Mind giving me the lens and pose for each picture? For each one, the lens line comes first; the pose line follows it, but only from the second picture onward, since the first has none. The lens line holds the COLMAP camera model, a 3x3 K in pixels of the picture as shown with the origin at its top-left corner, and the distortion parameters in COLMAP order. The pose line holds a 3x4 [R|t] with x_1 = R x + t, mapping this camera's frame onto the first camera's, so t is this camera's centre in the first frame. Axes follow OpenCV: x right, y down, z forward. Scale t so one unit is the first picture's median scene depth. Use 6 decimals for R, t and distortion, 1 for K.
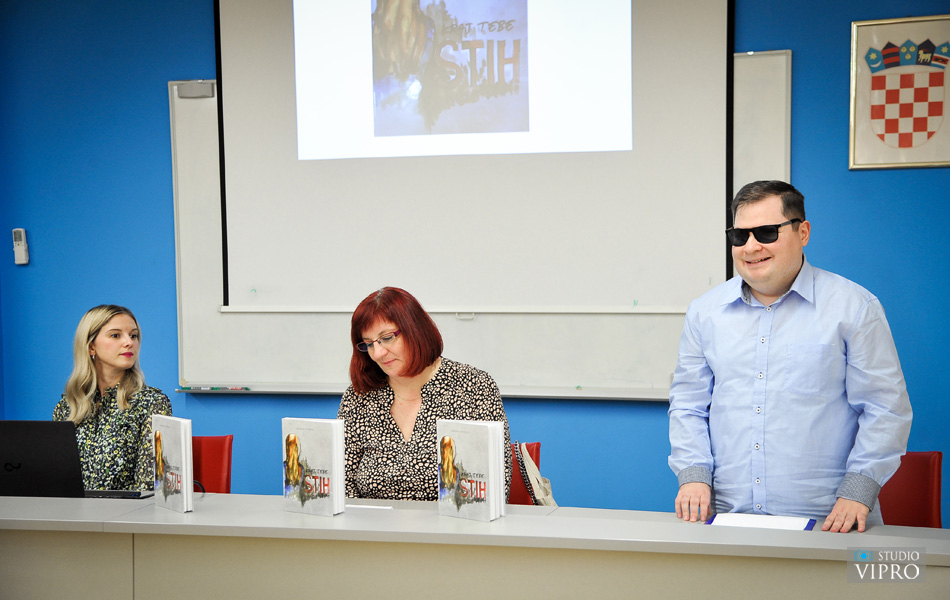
lens RADIAL K [[1451.9, 0, 472.4], [0, 1451.9, 328.3], [0, 0, 1]] dist [0.150698, -0.007287]
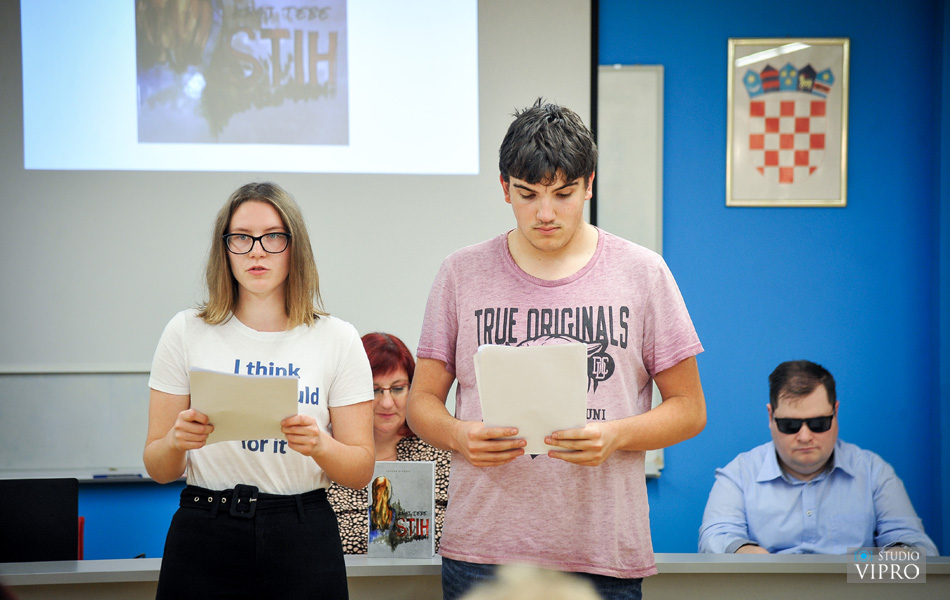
lens RADIAL K [[3234.4, 0, 475.0], [0, 3234.4, 300.0], [0, 0, 1]] dist [0.631080, -1.286400]
pose [[0.918867, 0.011902, 0.394389, -0.599168], [0.010568, 0.998444, -0.054754, 0.048210], [-0.394427, 0.054480, 0.917311, -0.660087]]
